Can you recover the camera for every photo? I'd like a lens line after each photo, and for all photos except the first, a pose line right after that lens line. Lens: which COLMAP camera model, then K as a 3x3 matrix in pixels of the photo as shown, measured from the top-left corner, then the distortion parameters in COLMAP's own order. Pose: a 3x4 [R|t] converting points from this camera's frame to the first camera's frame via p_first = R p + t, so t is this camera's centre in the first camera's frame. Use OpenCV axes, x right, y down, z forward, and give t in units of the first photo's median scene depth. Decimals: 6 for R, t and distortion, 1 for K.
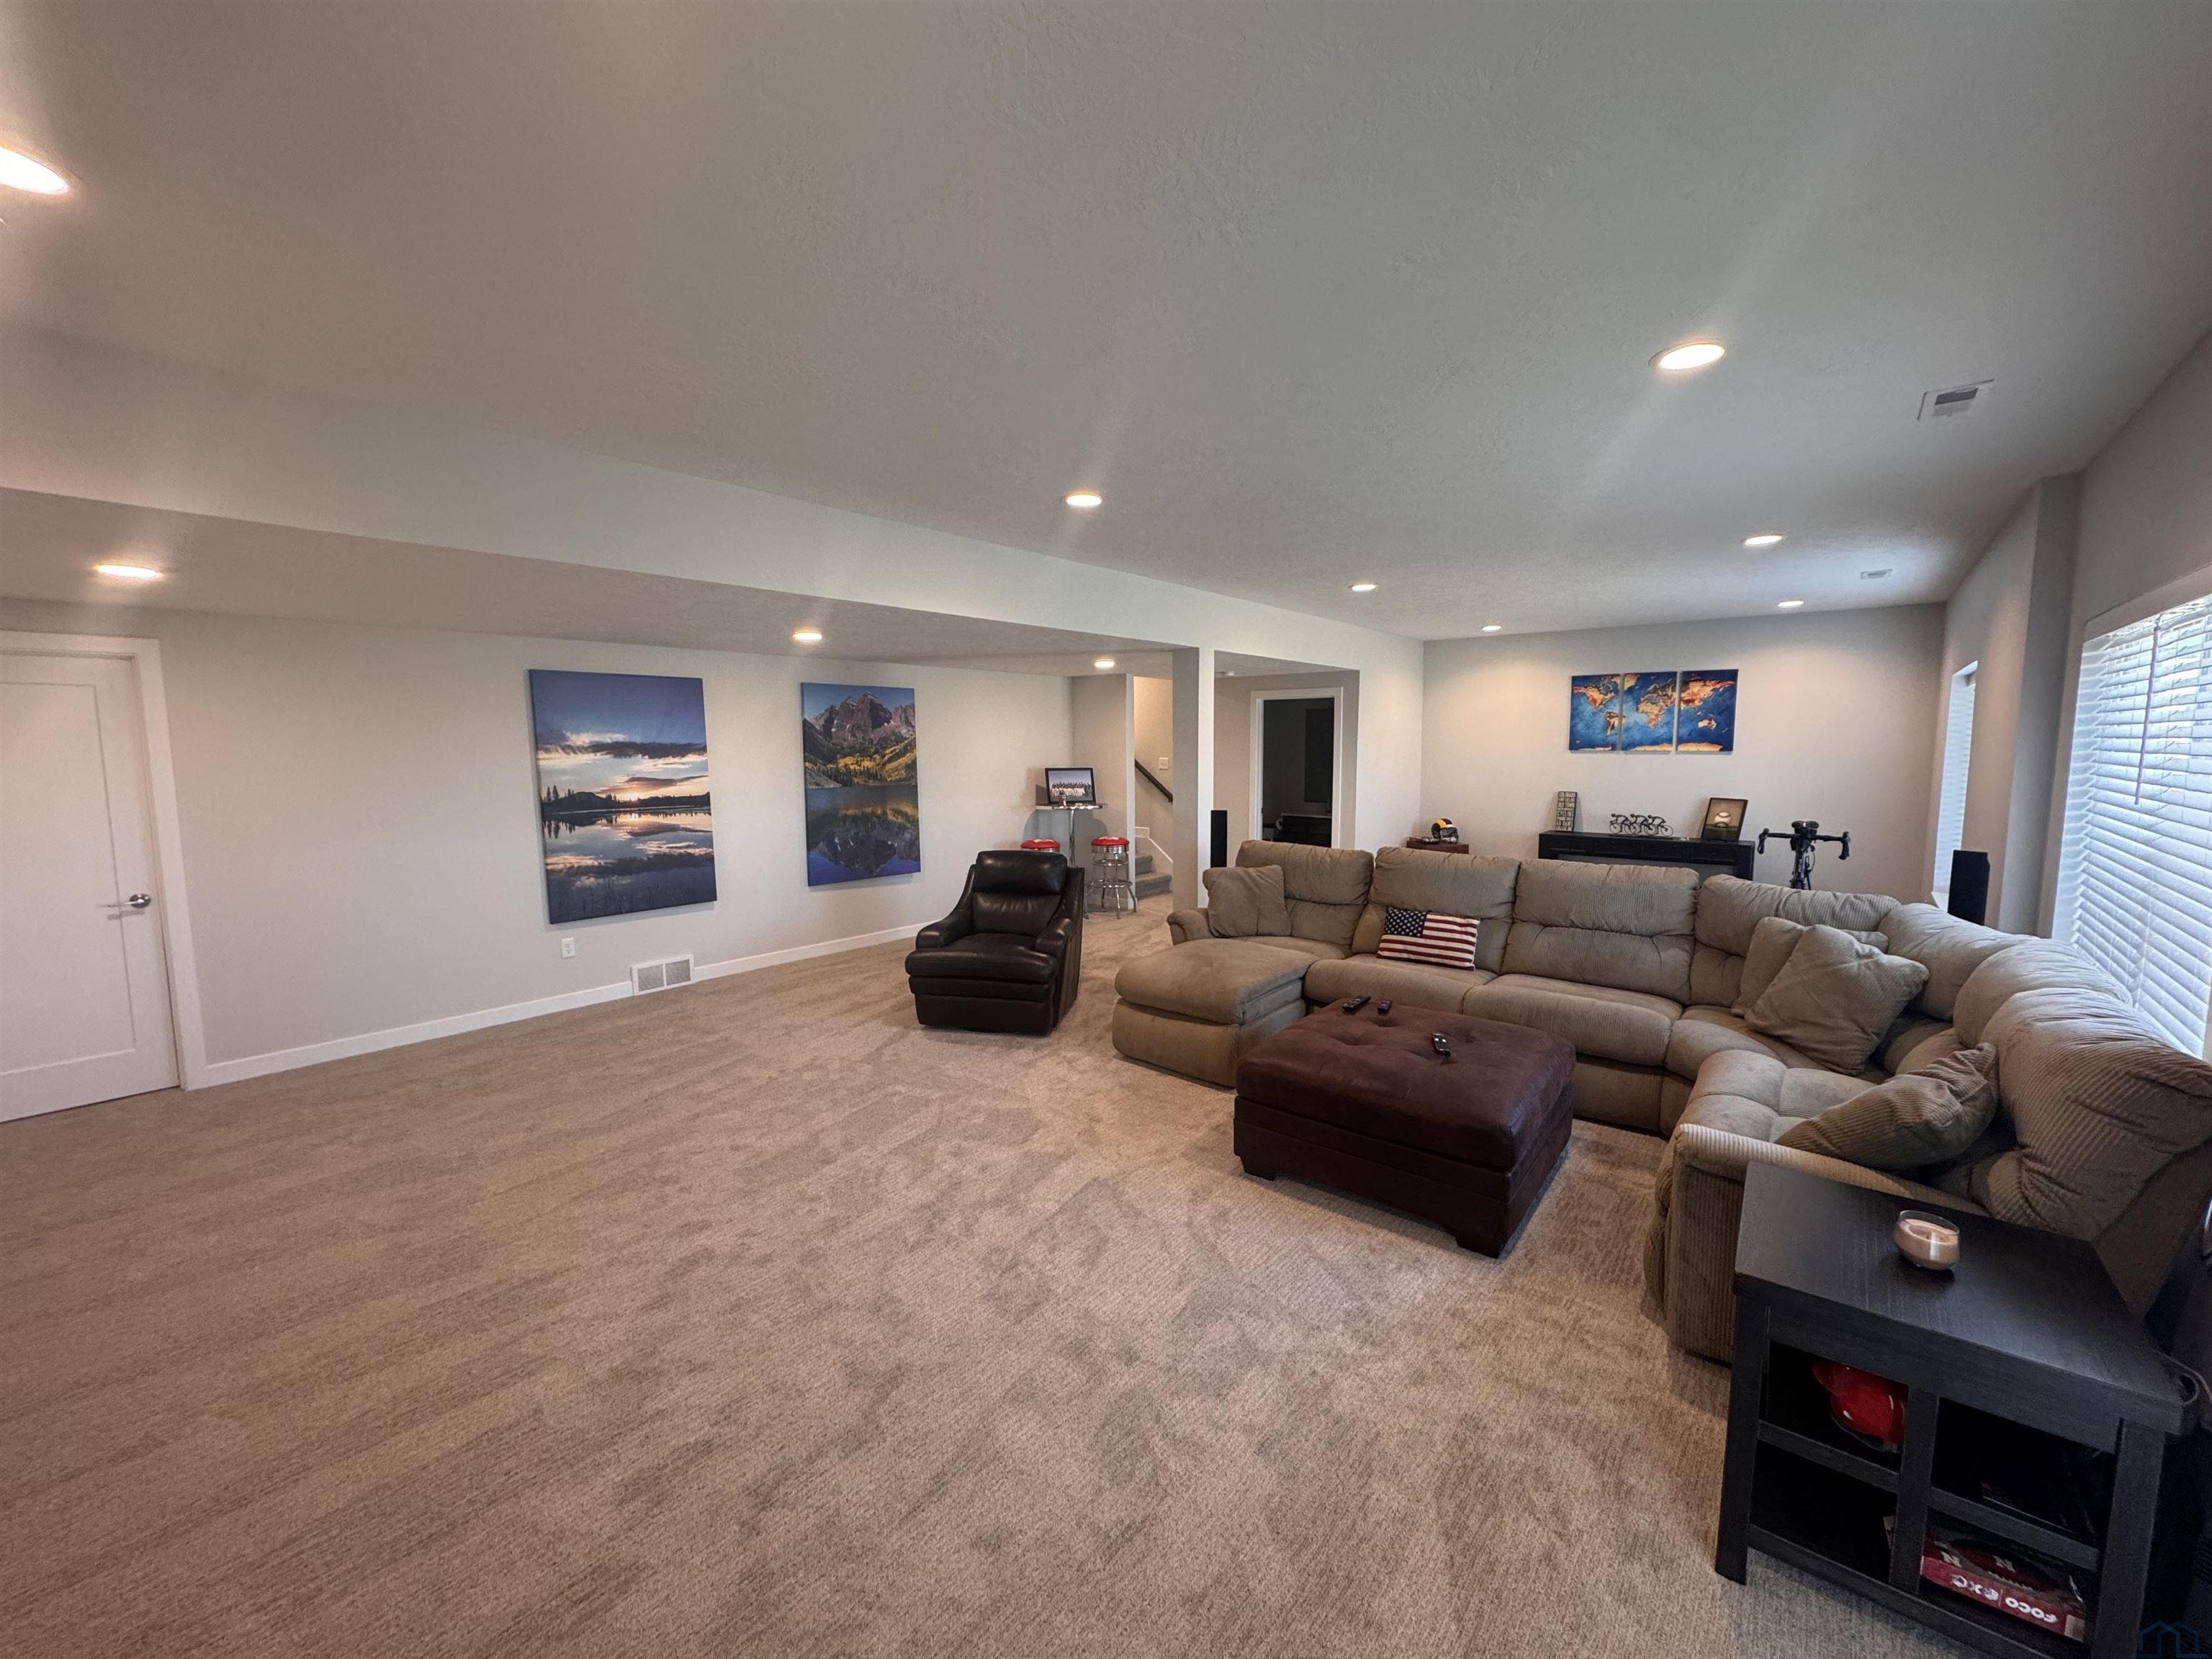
lens RADIAL K [[878.0, 0, 1098.3], [0, 878.0, 827.4], [0, 0, 1]] dist [0.000595, -0.000266]
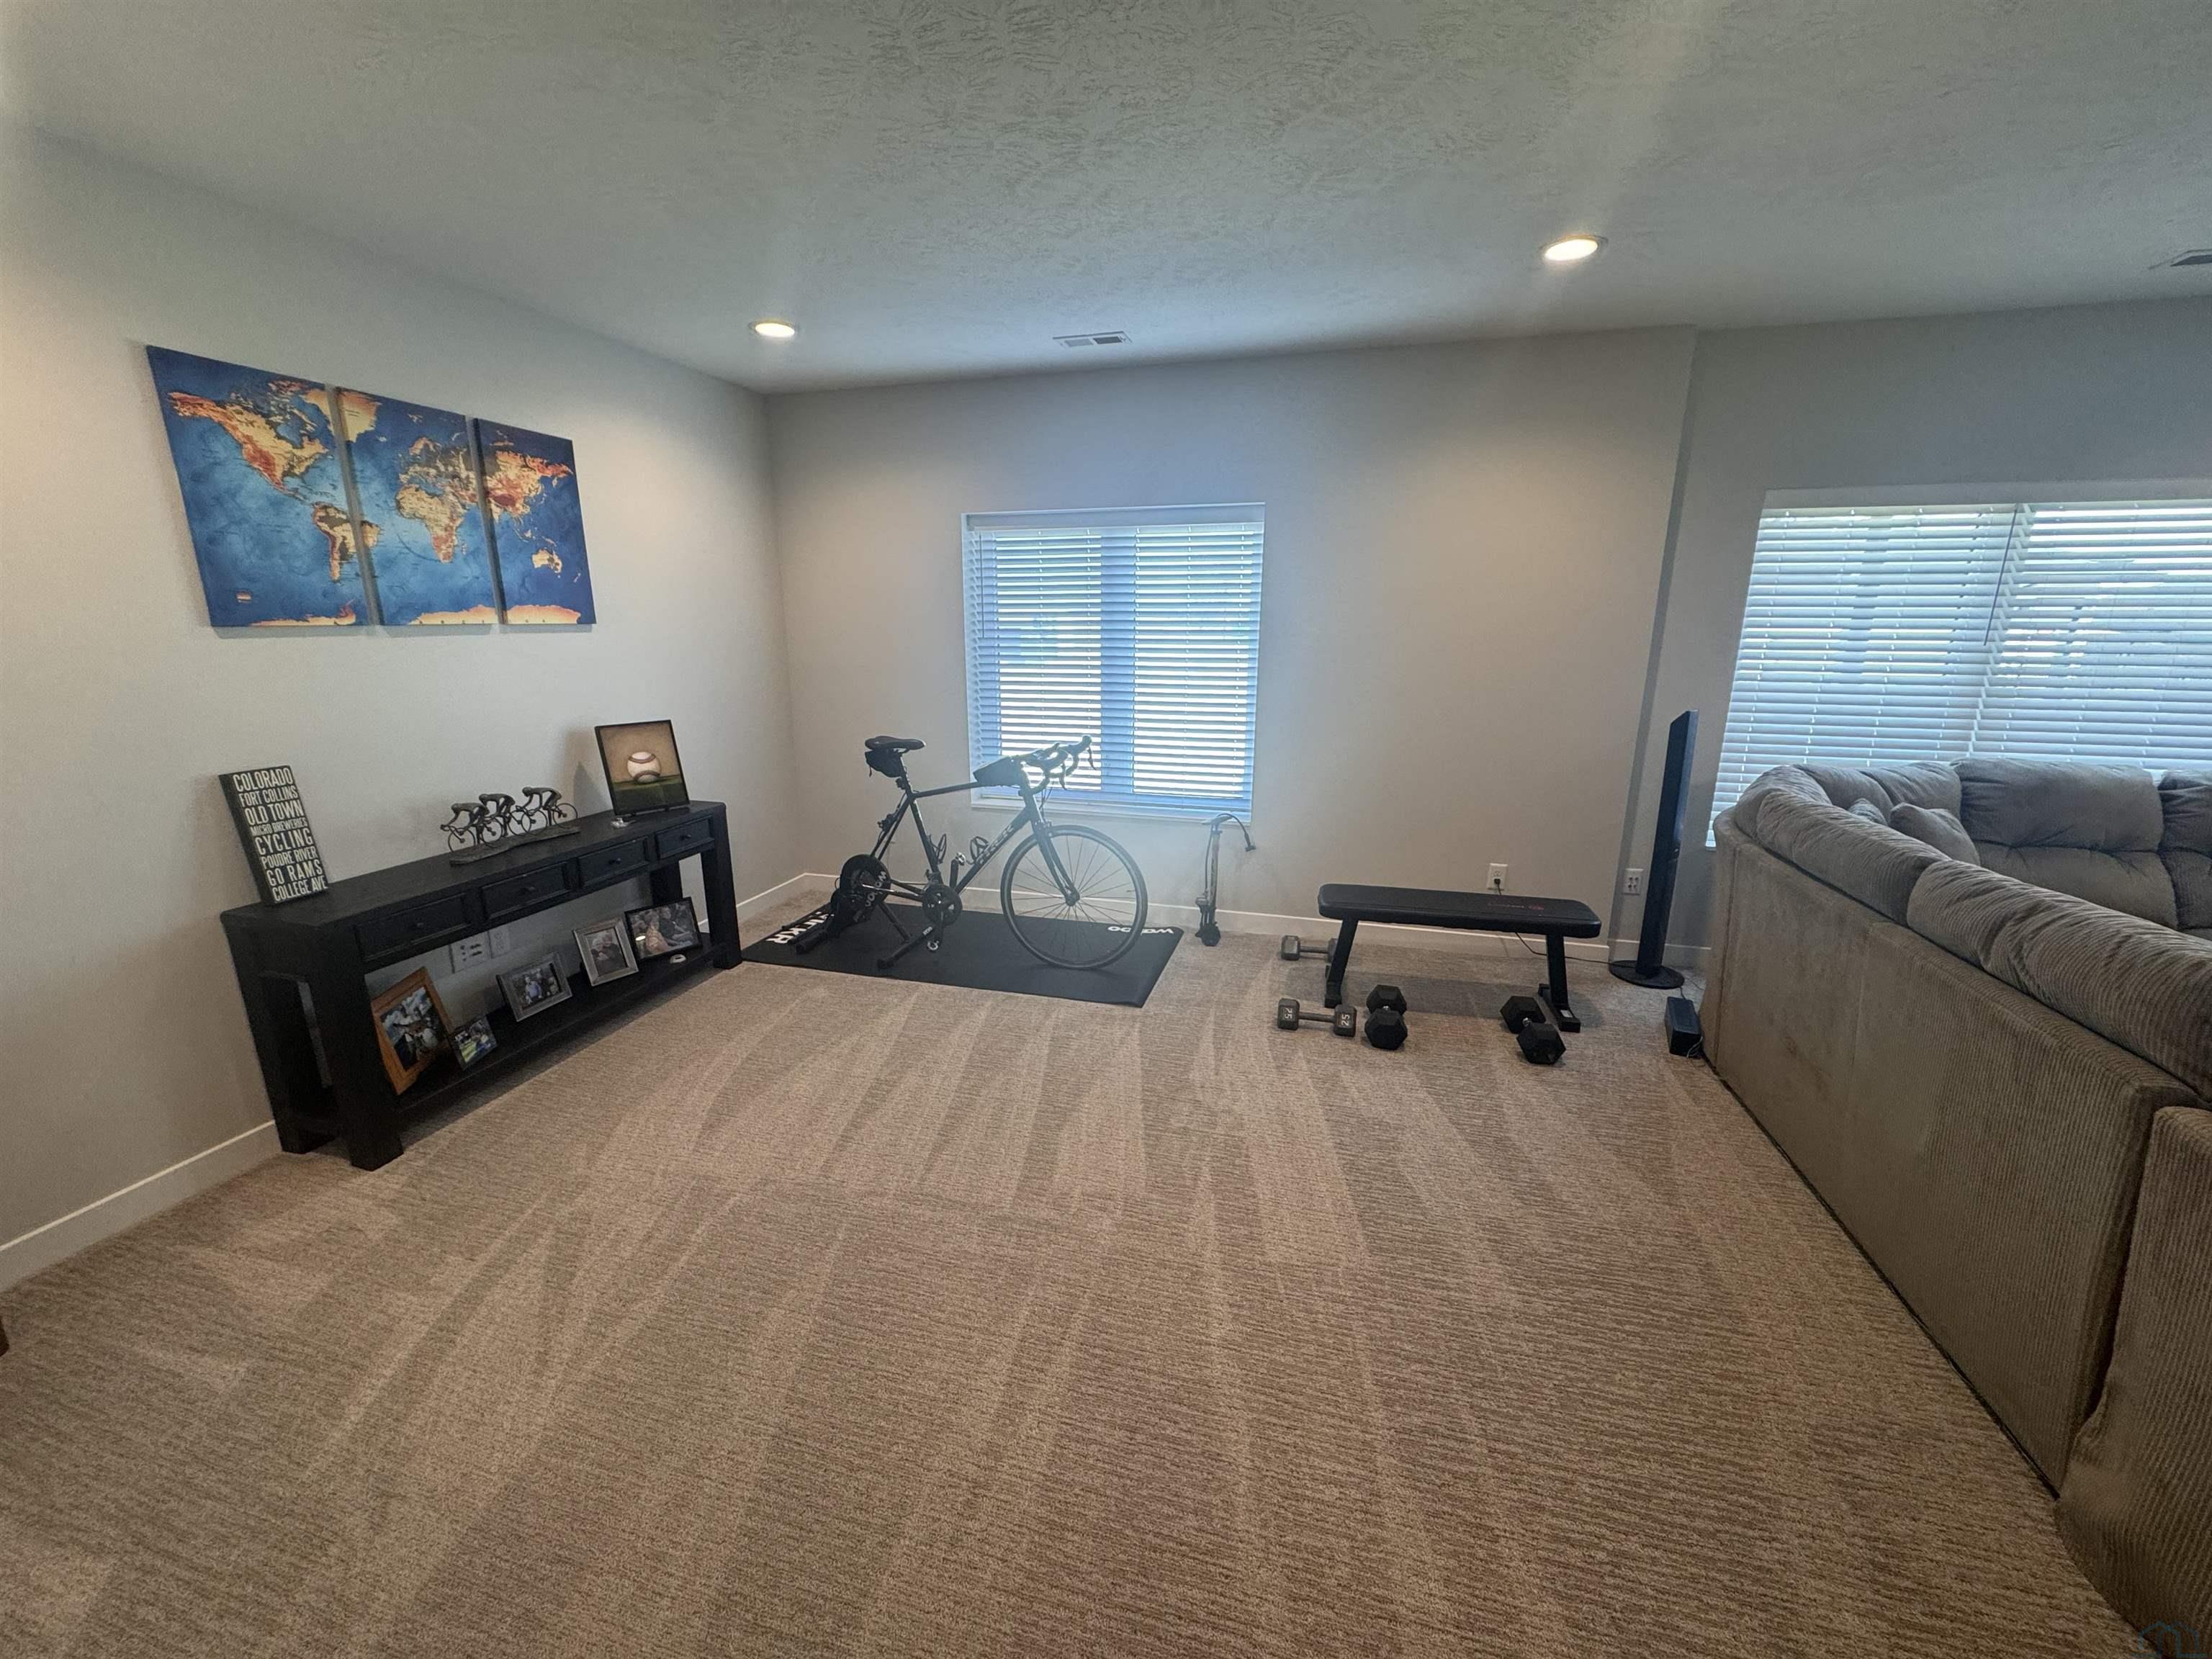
lens RADIAL K [[878.0, 0, 1108.0], [0, 878.0, 825.4], [0, 0, 1]] dist [0.000595, -0.000266]
pose [[-0.422133, -0.207270, 0.882521, 0.156184], [0.093175, 0.958435, 0.269668, -0.080565], [-0.901733, 0.196065, -0.385274, 0.910641]]
